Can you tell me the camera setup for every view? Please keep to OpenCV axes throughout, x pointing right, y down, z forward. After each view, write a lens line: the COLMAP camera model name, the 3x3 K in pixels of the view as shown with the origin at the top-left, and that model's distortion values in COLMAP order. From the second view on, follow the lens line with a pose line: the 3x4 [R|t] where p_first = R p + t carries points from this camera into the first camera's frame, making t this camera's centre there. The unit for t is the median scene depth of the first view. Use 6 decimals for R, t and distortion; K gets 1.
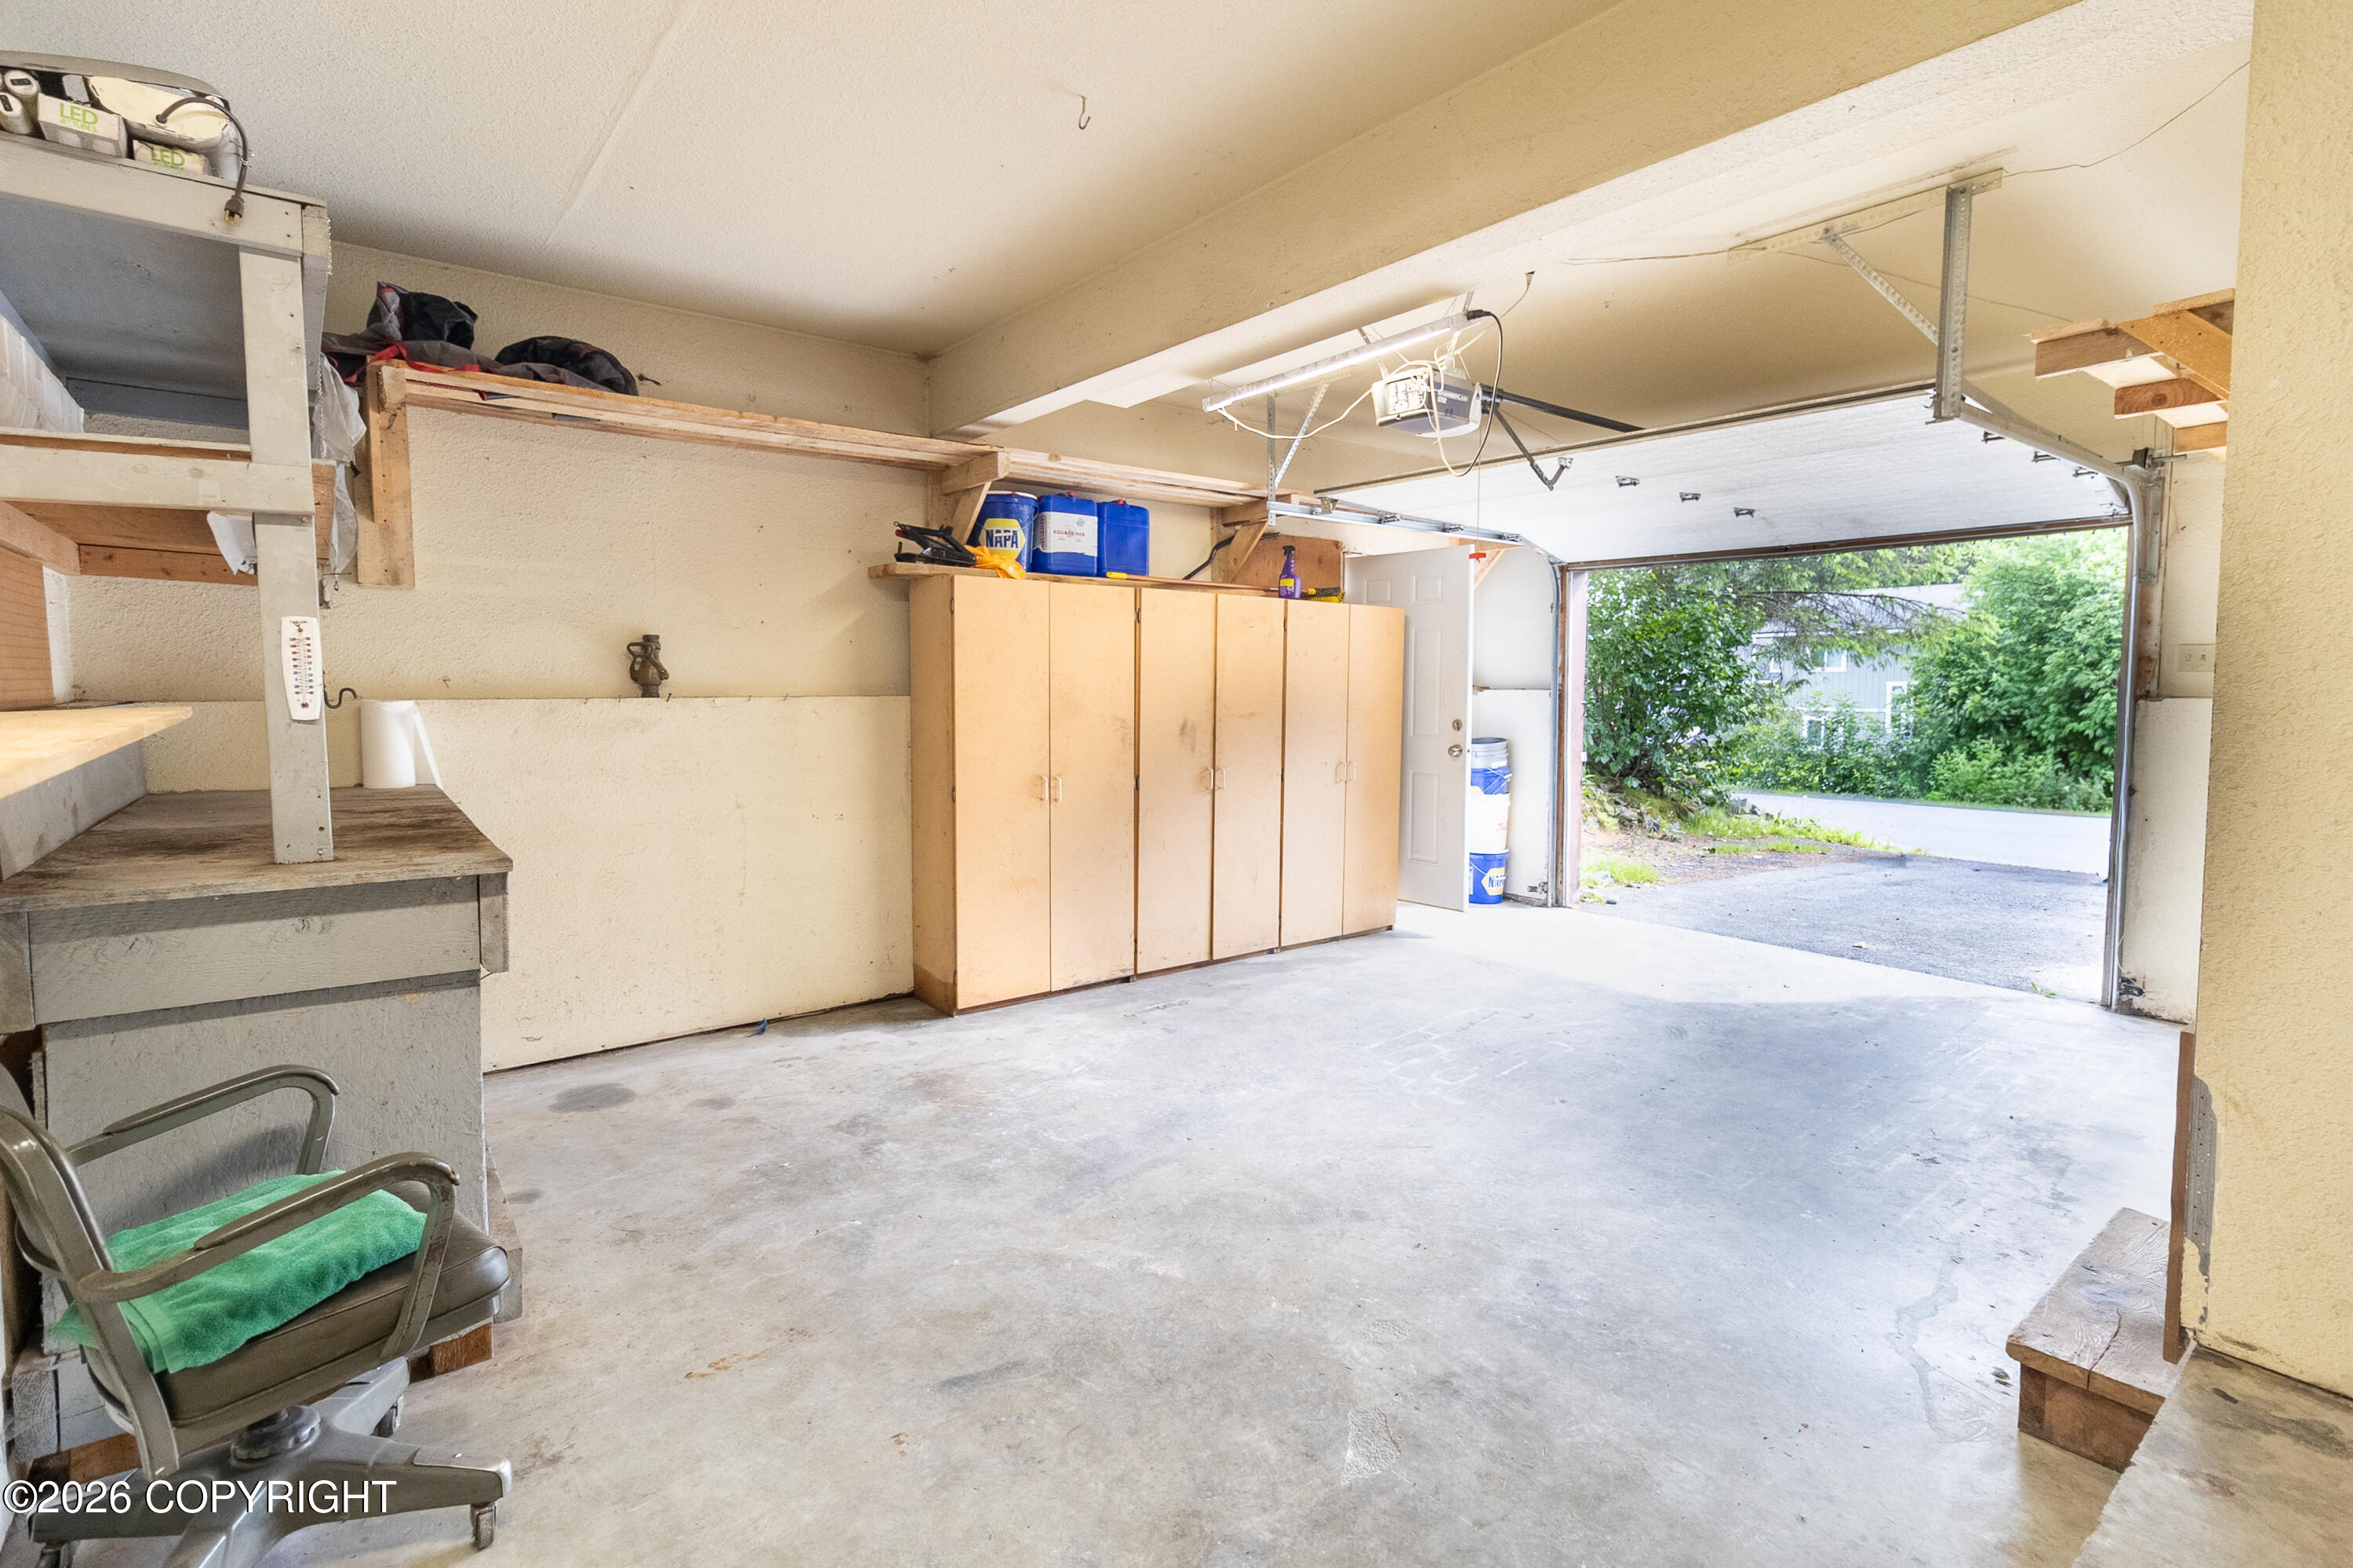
lens RADIAL K [[1097.4, 0, 1195.7], [0, 1097.4, 755.0], [0, 0, 1]] dist [0.001964, 0.000084]
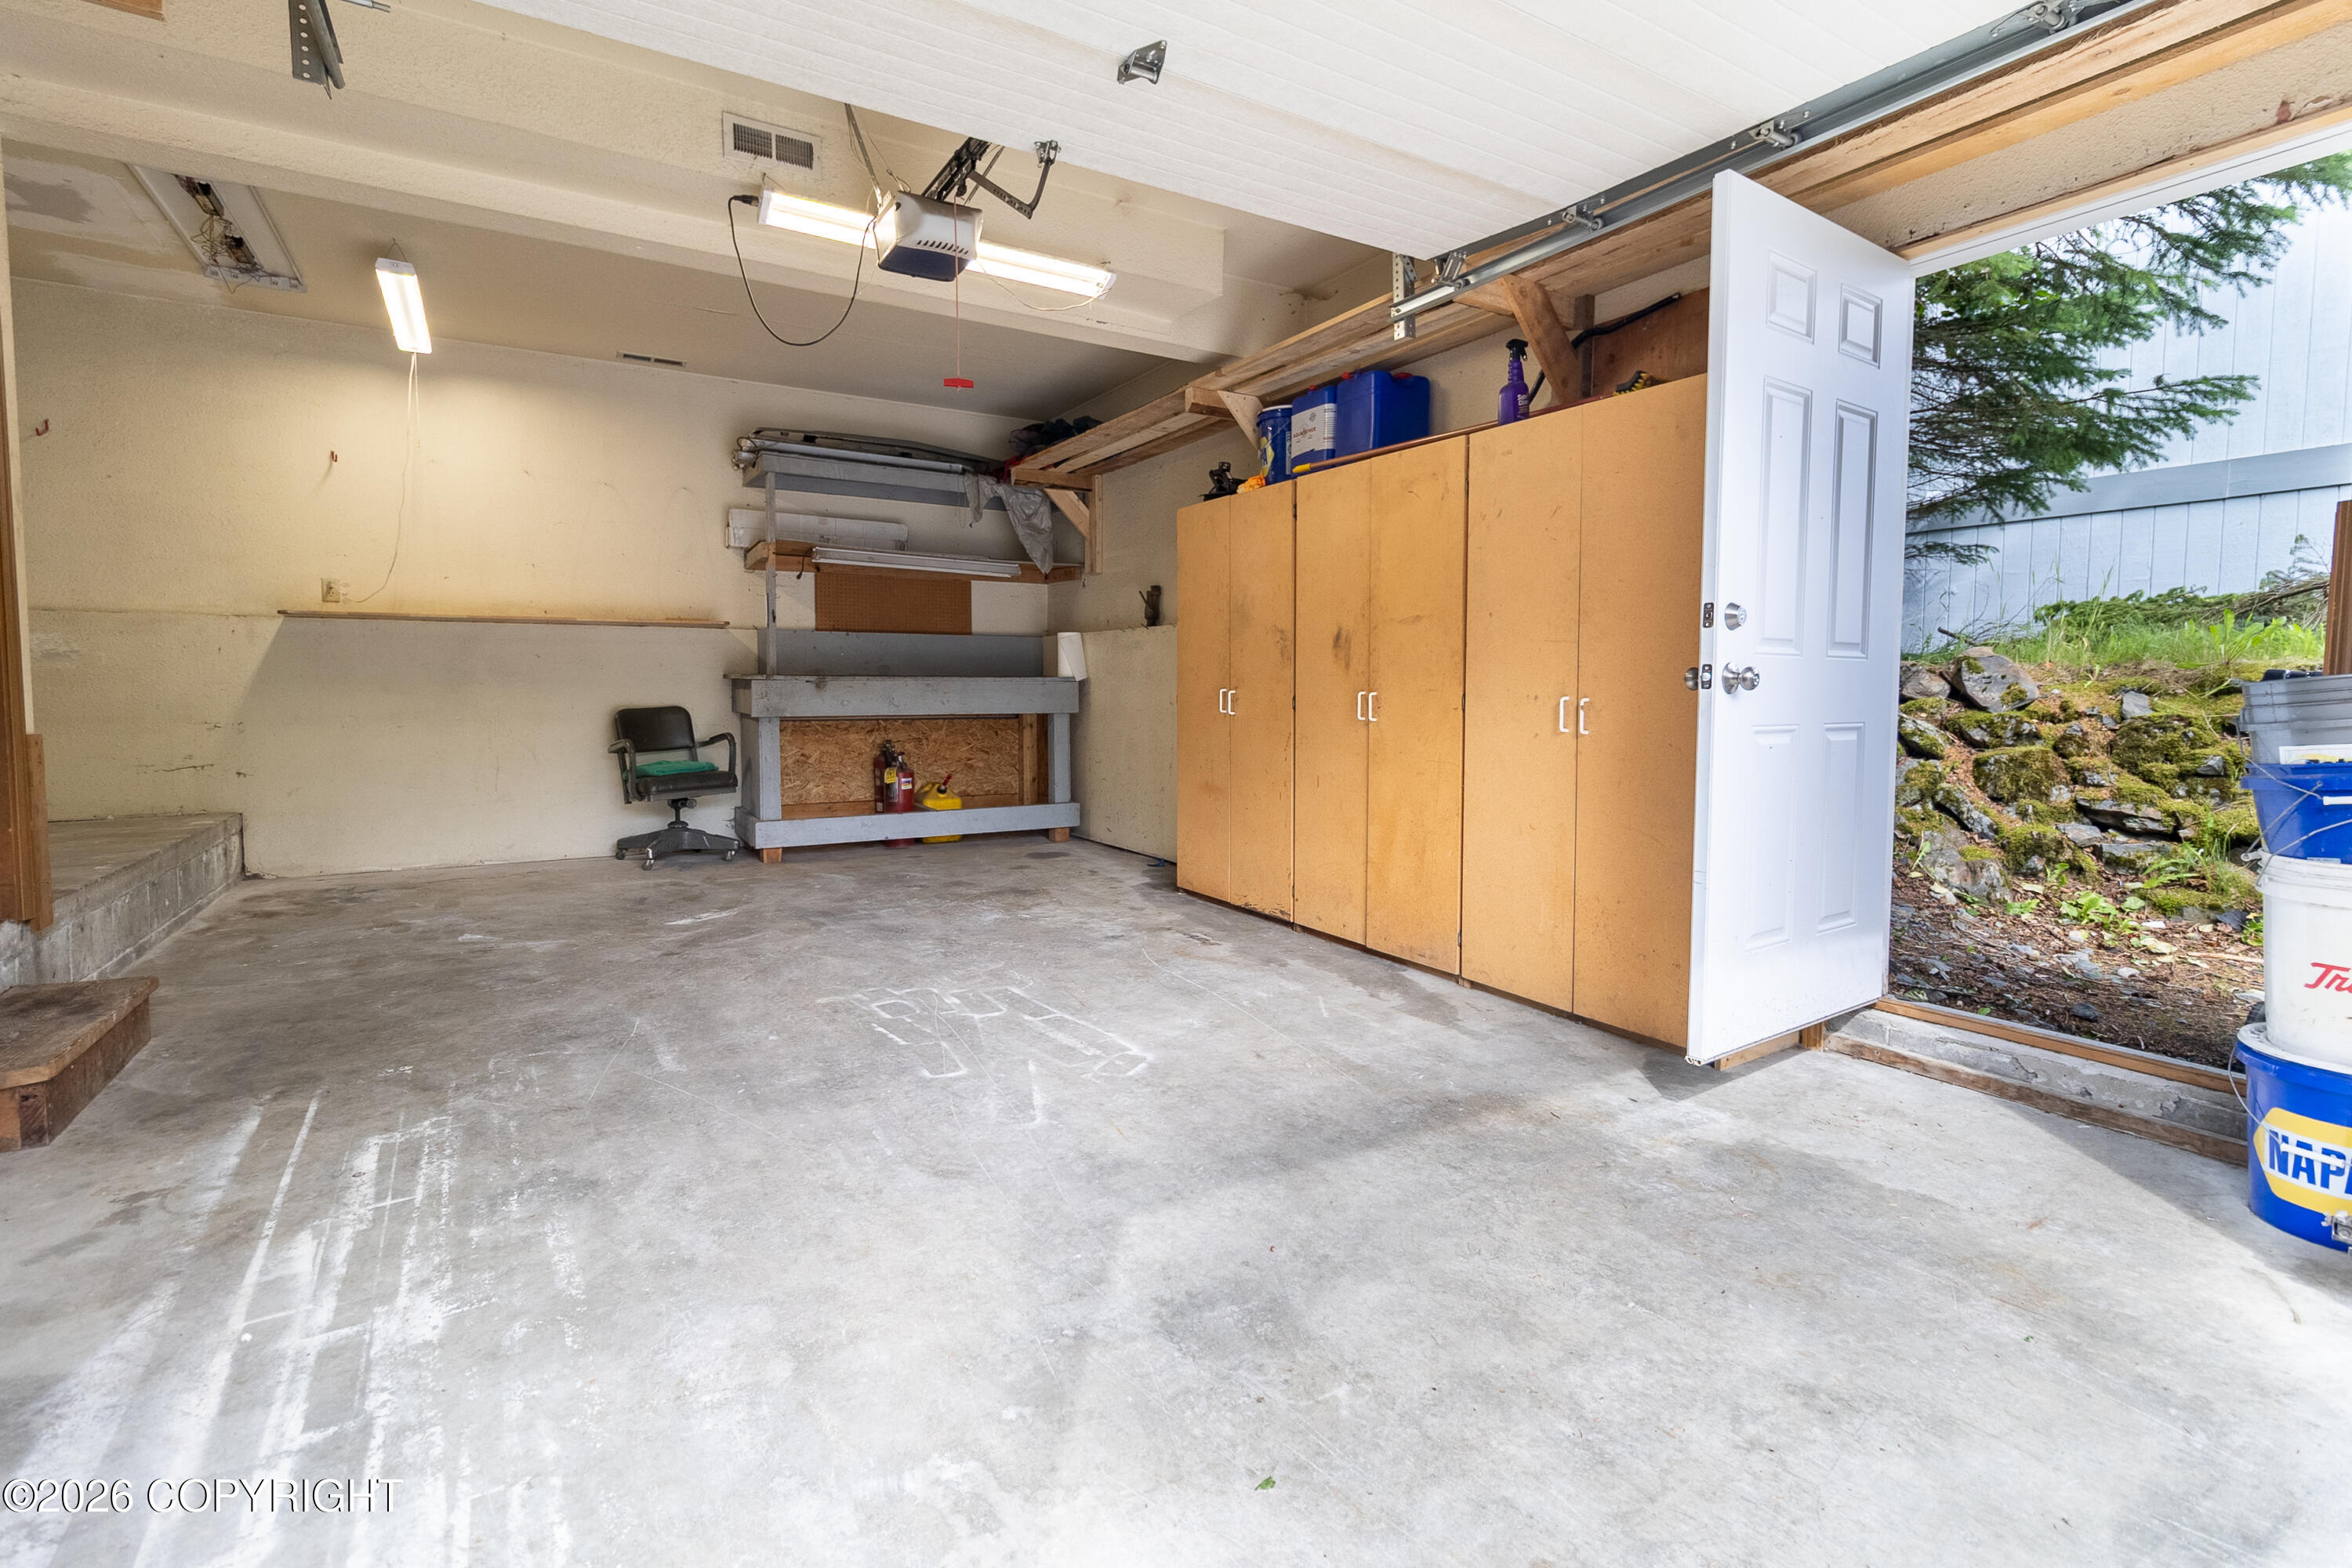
lens RADIAL K [[1076.3, 0, 1191.3], [0, 1076.3, 762.0], [0, 0, 1]] dist [0.001460, -0.000320]
pose [[-0.119354, 0.068988, -0.990452, 1.037608], [-0.070137, 0.994505, 0.077722, 0.014791], [0.990371, 0.078744, -0.113860, 1.311516]]
